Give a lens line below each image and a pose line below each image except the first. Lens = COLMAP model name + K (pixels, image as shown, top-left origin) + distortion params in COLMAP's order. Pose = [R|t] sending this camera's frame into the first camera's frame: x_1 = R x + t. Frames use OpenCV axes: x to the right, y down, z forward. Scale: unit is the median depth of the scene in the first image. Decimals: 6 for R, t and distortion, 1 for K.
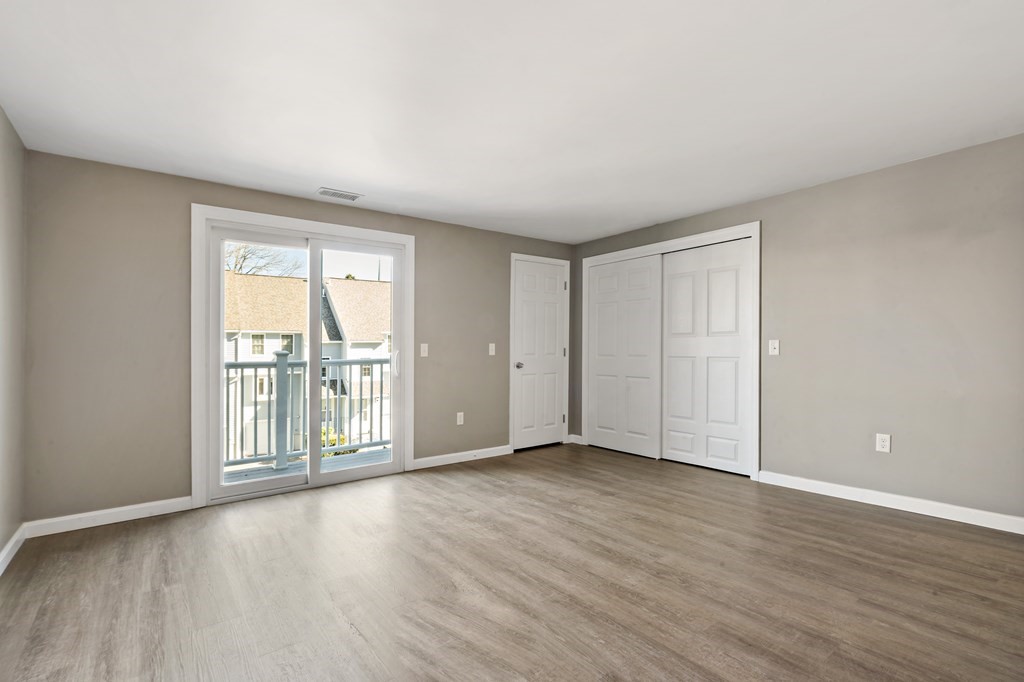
lens RADIAL K [[465.1, 0, 476.1], [0, 465.1, 349.0], [0, 0, 1]] dist [-0.000317, -0.000742]
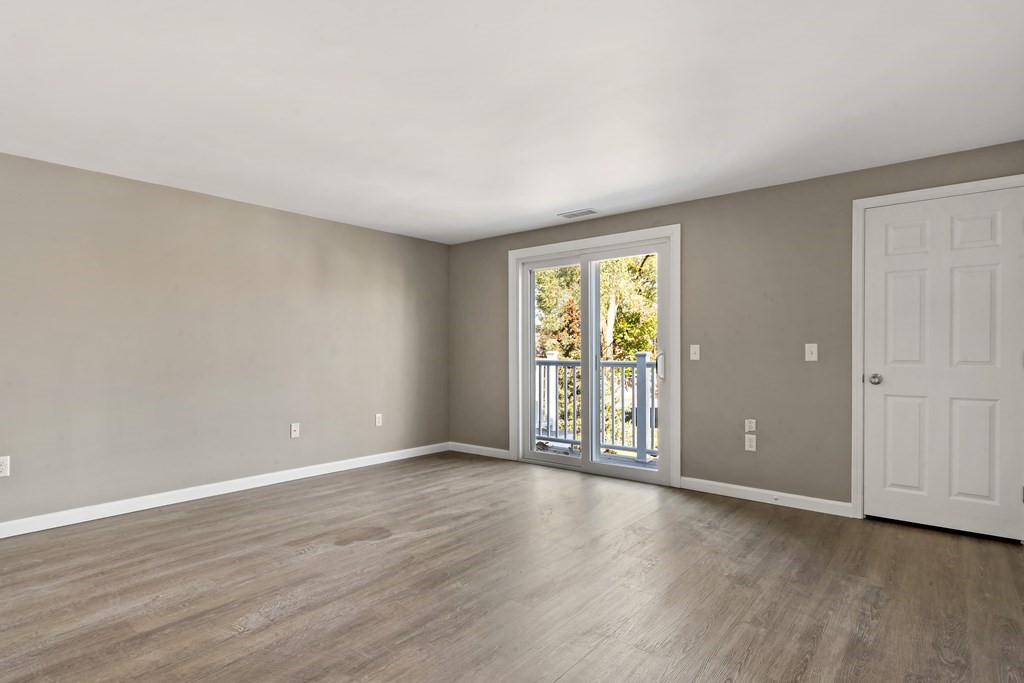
lens RADIAL K [[526.1, 0, 492.1], [0, 526.1, 346.9], [0, 0, 1]] dist [0.009842, -0.000601]
pose [[0.253226, 0.000559, -0.967407, 0.933804], [0.002517, 0.999996, 0.001237, -0.012876], [0.967404, -0.002748, 0.253223, 0.500791]]
